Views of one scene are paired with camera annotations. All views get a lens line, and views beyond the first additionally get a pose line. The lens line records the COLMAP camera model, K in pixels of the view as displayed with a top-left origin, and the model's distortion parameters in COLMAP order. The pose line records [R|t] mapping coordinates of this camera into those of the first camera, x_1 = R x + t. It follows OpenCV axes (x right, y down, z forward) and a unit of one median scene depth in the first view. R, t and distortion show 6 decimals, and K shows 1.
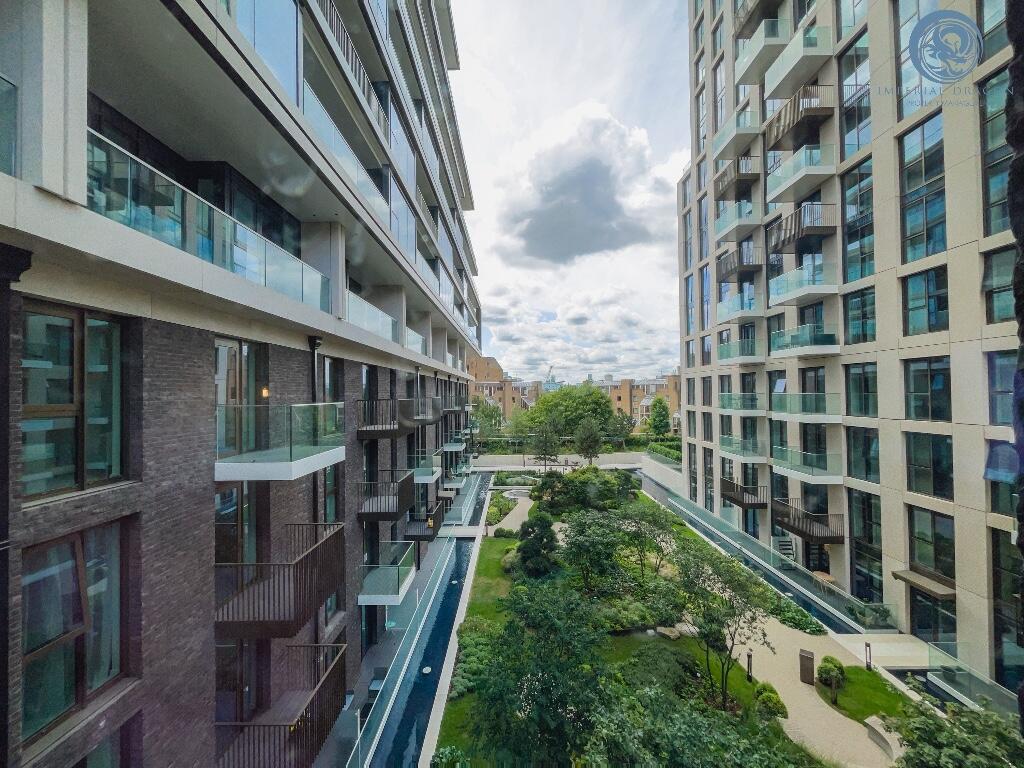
lens RADIAL K [[411.8, 0, 506.7], [0, 411.8, 383.8], [0, 0, 1]] dist [0.004047, 0.000170]
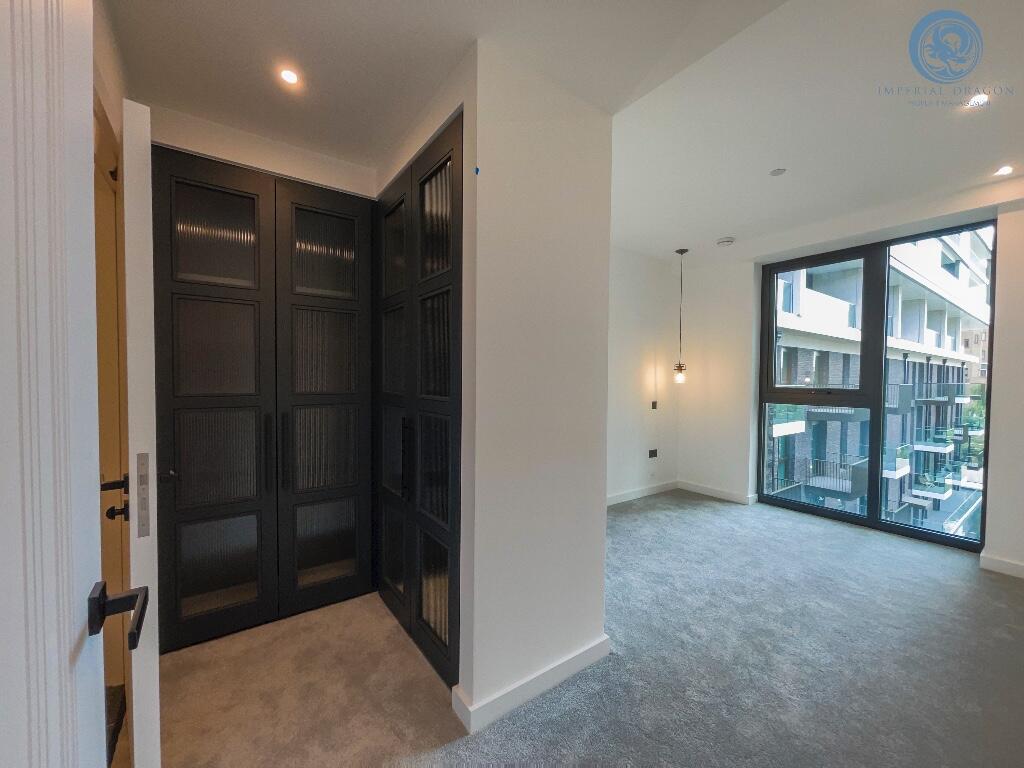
lens RADIAL K [[411.8, 0, 505.0], [0, 411.8, 397.1], [0, 0, 1]] dist [0.004047, 0.000170]
pose [[0.595930, 0.040951, -0.801991, 0.016827], [0.010979, 0.998190, 0.059127, 0.000177], [0.802961, -0.044041, 0.594402, -0.133615]]
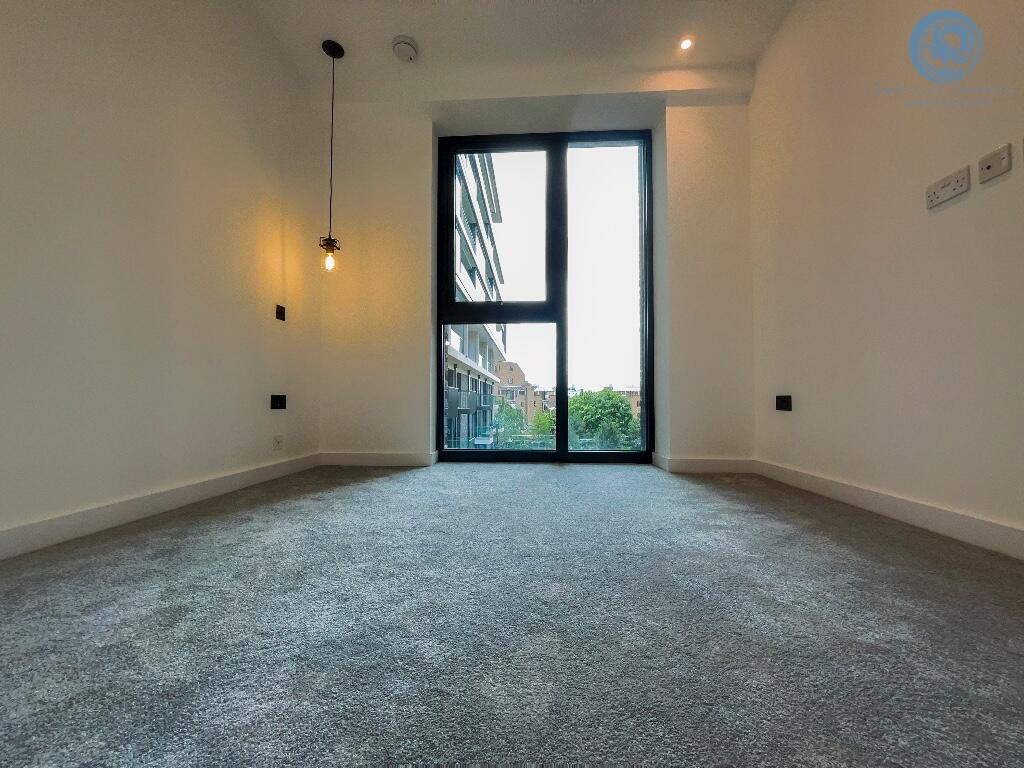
lens RADIAL K [[411.8, 0, 516.1], [0, 411.8, 394.6], [0, 0, 1]] dist [0.004047, 0.000170]
pose [[0.999628, 0.009228, -0.025680, -0.013280], [-0.009022, 0.999926, 0.008104, 0.021695], [0.025753, -0.007869, 0.999637, -0.093381]]
